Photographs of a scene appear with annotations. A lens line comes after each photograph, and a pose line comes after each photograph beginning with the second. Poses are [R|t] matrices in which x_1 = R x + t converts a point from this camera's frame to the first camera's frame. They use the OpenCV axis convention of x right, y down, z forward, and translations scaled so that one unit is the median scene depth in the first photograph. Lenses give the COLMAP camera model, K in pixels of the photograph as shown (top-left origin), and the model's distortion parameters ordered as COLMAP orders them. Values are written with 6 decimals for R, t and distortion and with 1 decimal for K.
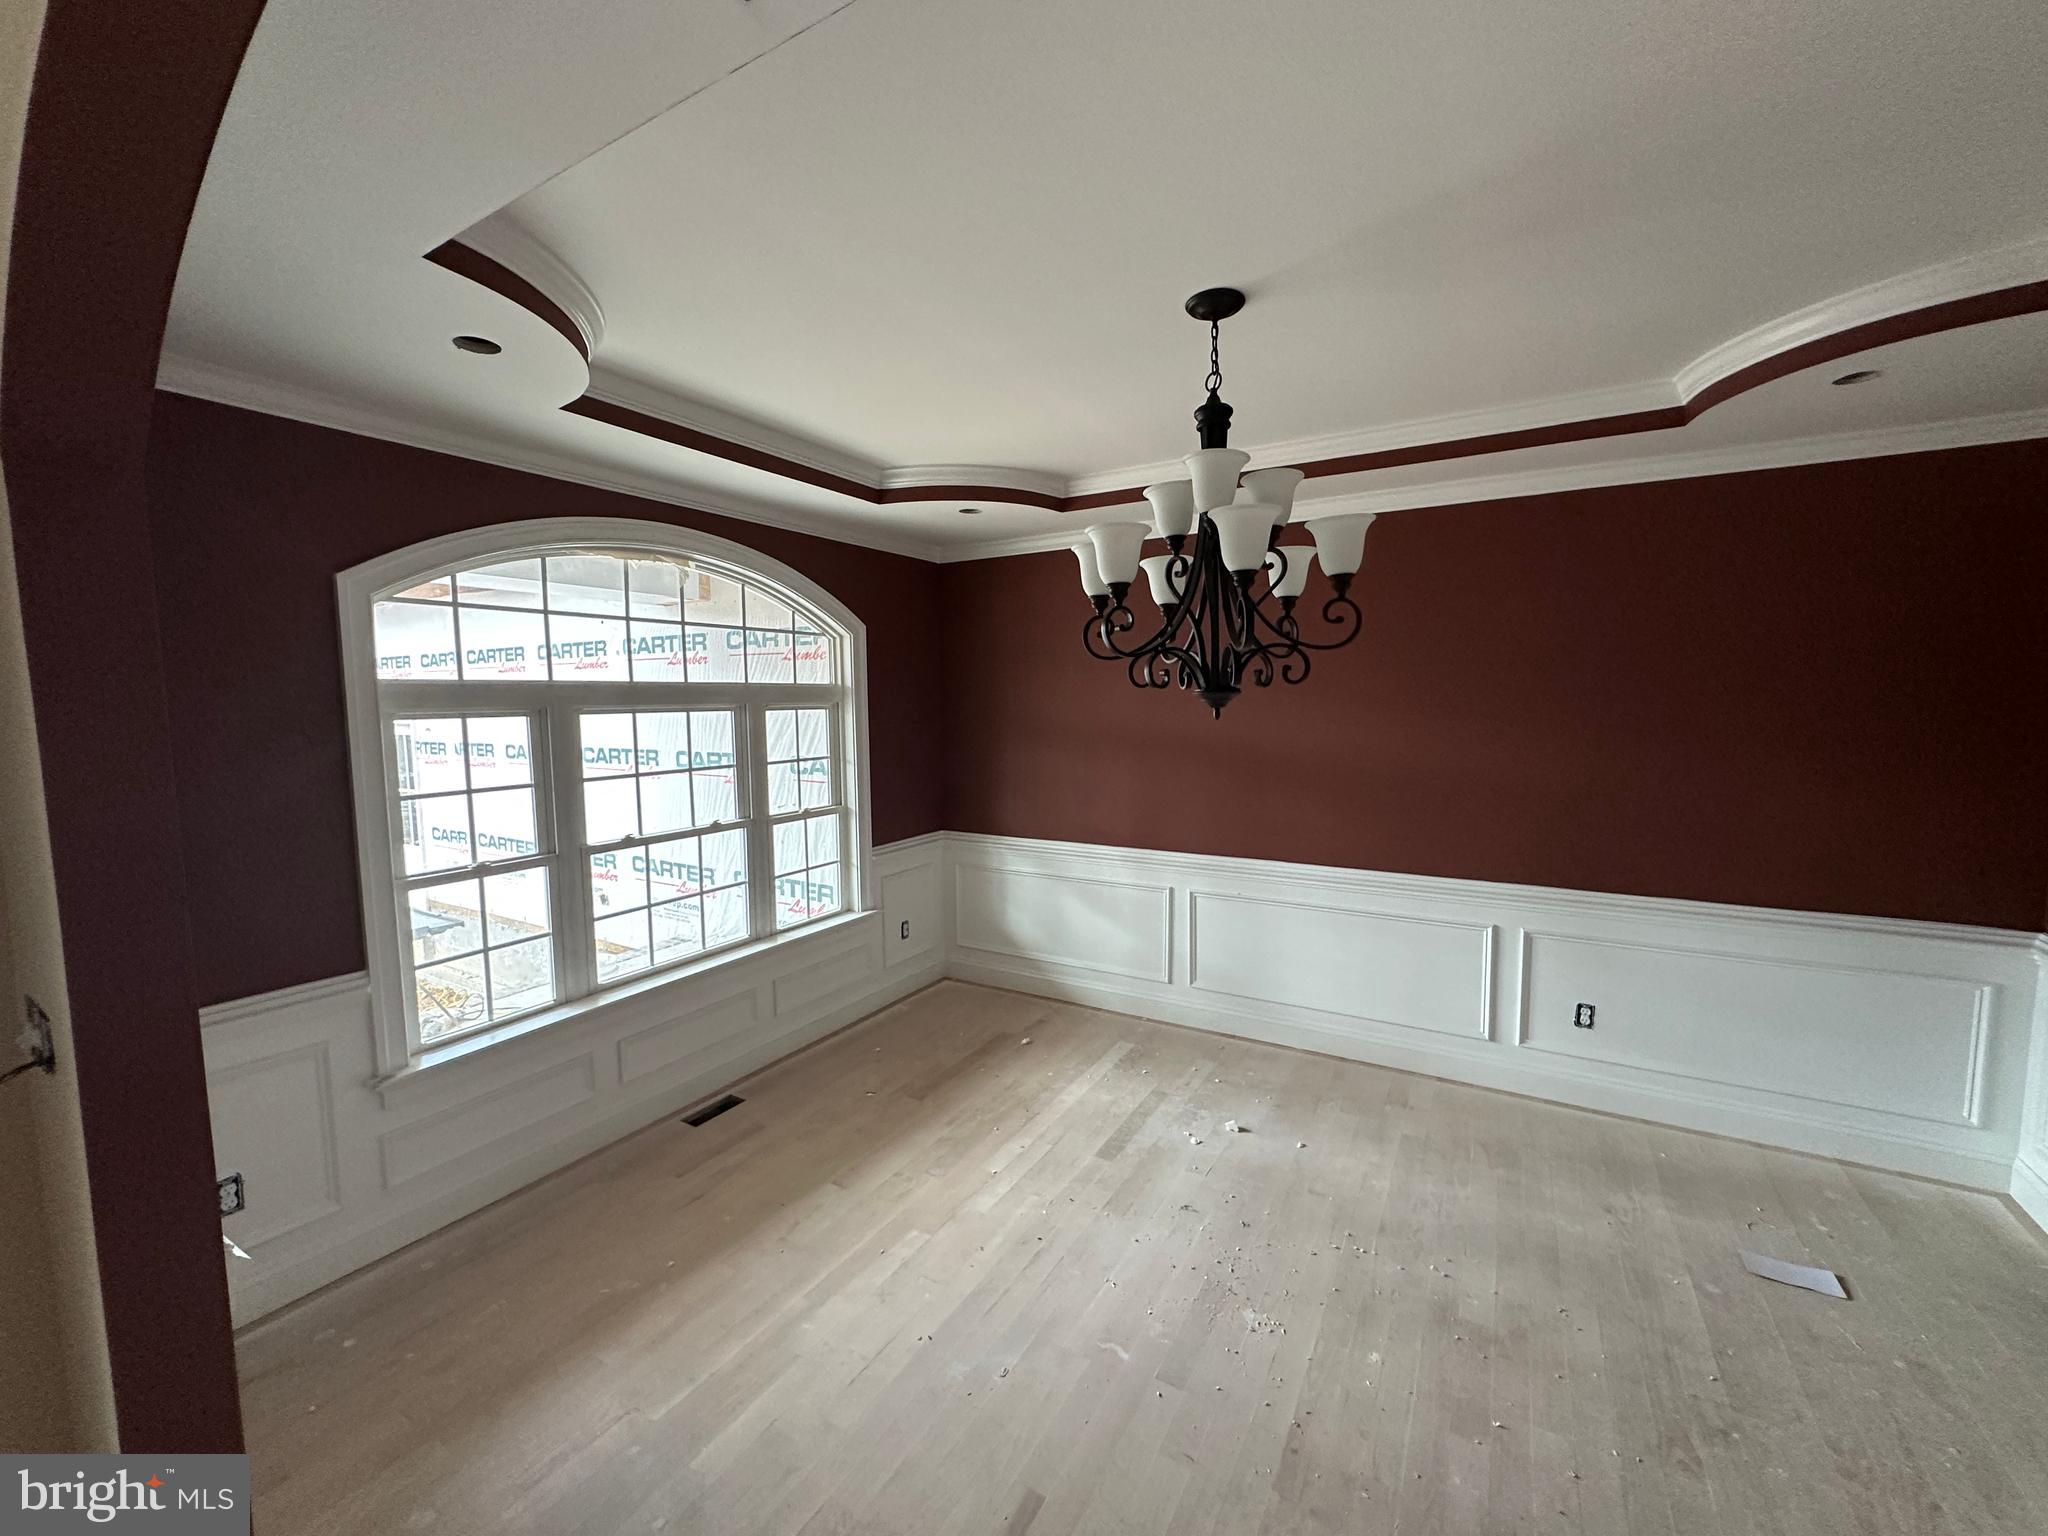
lens RADIAL K [[826.8, 0, 1005.5], [0, 826.8, 769.6], [0, 0, 1]] dist [-0.001291, -0.000123]
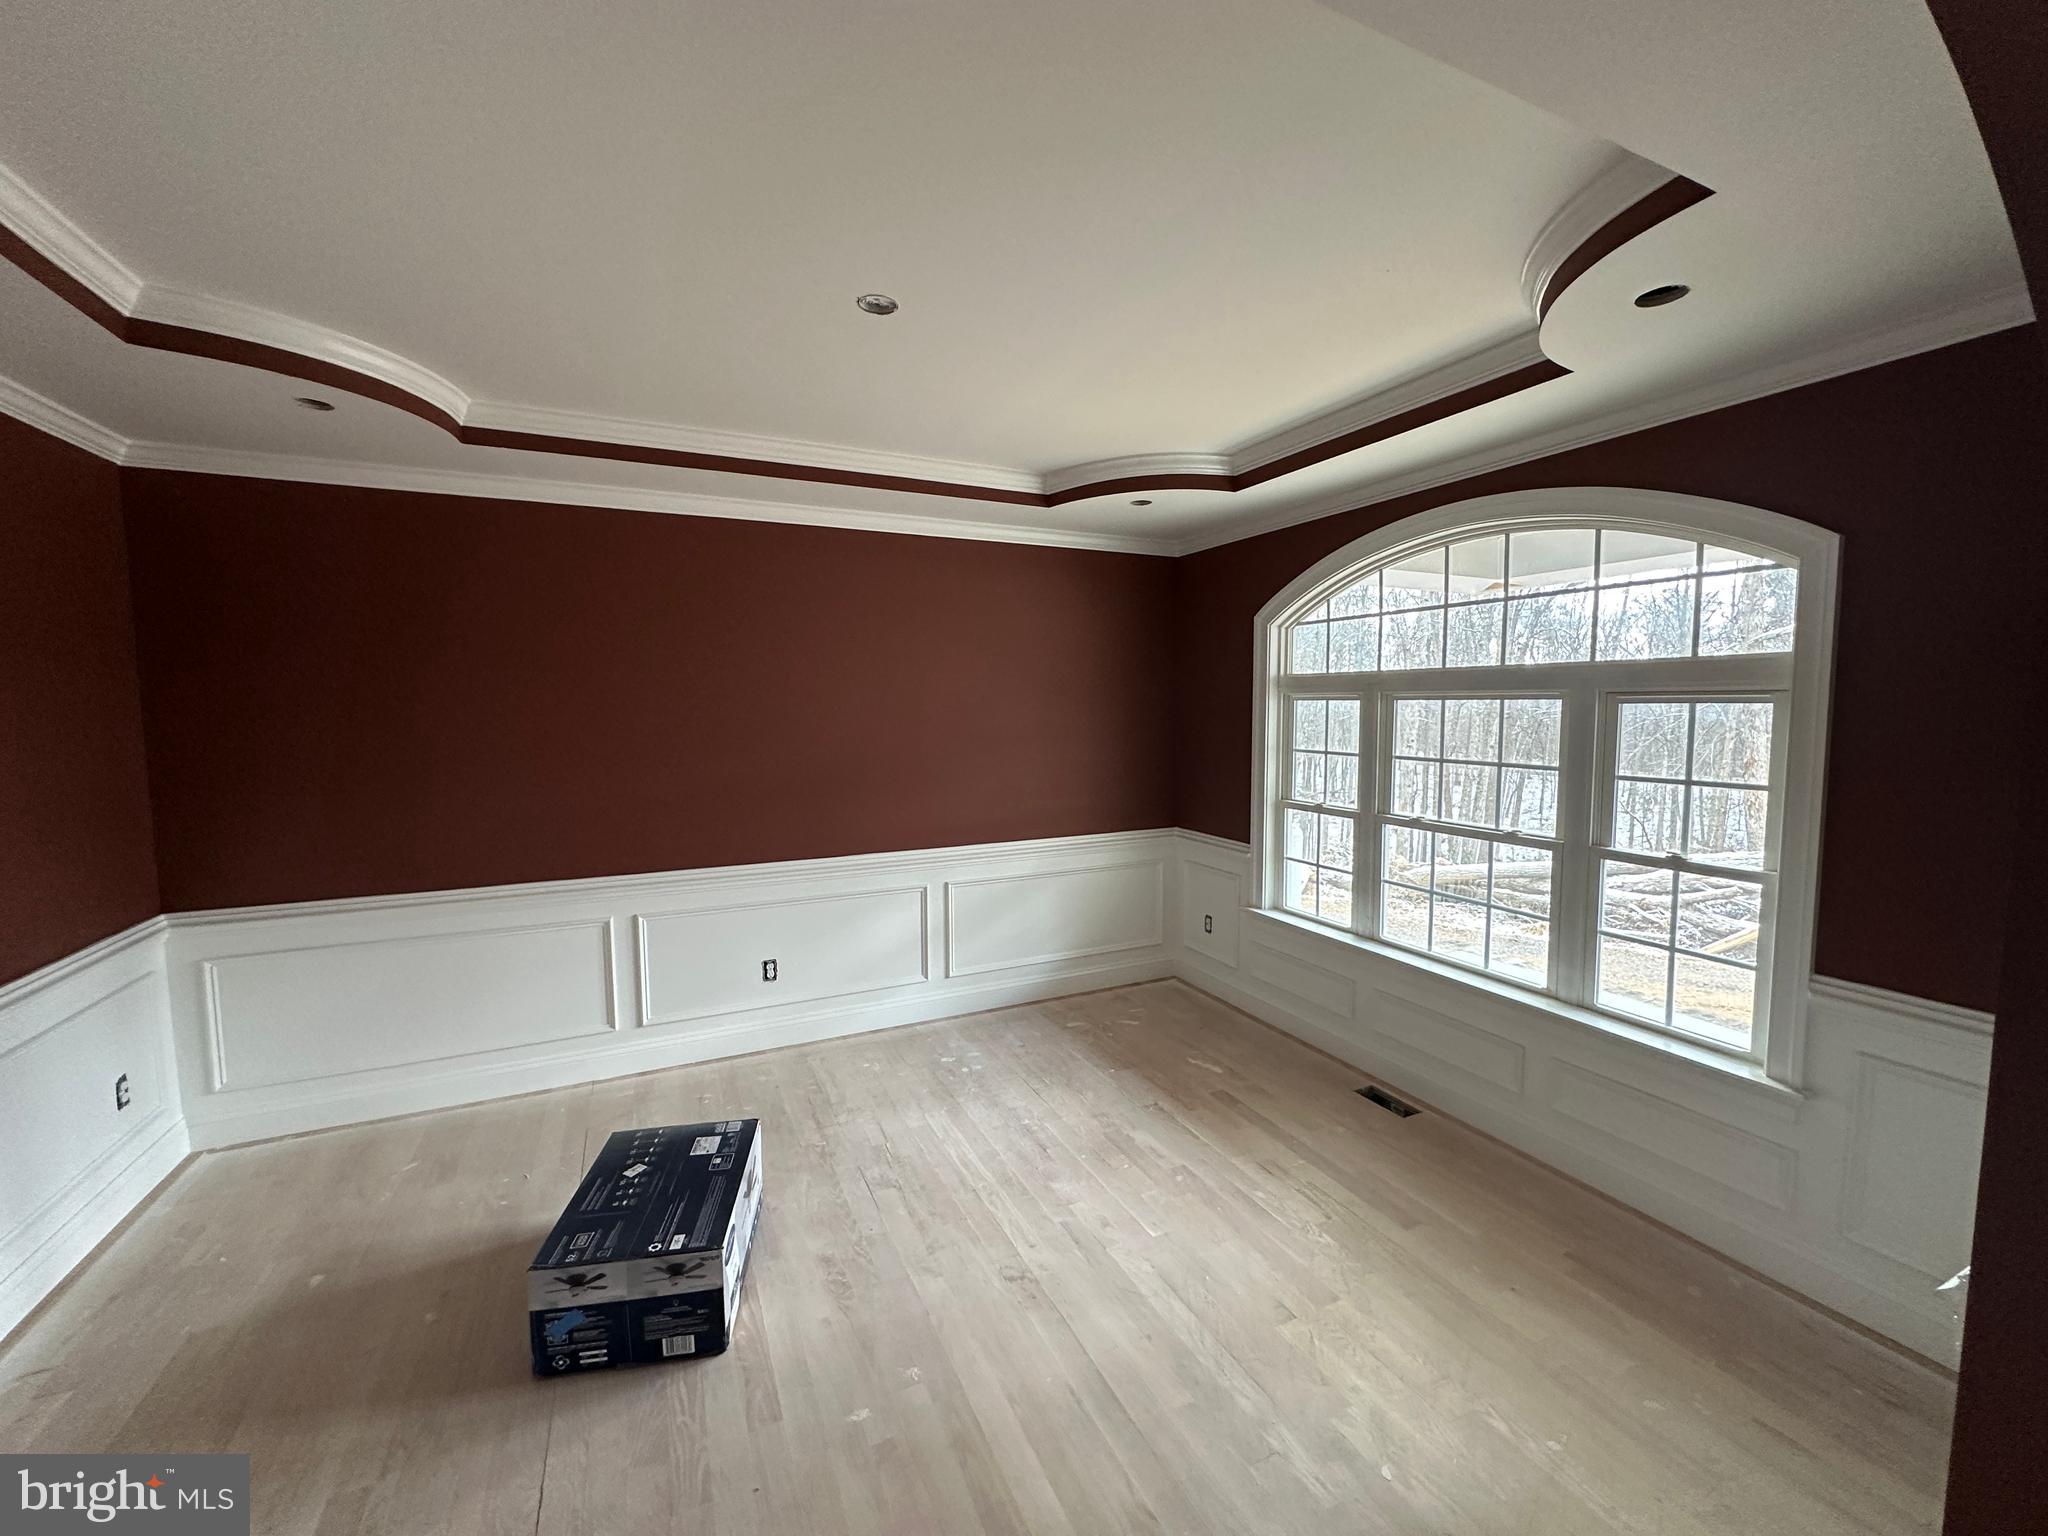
lens RADIAL K [[812.4, 0, 1024.0], [0, 812.4, 768.0], [0, 0, 1]] dist [-0.002151, -0.000139]
pose [[-0.545711, 0.090796, -0.833040, 0.605420], [-0.060641, 0.987227, 0.147326, -0.091870], [0.835777, 0.130913, -0.533234, 1.007309]]
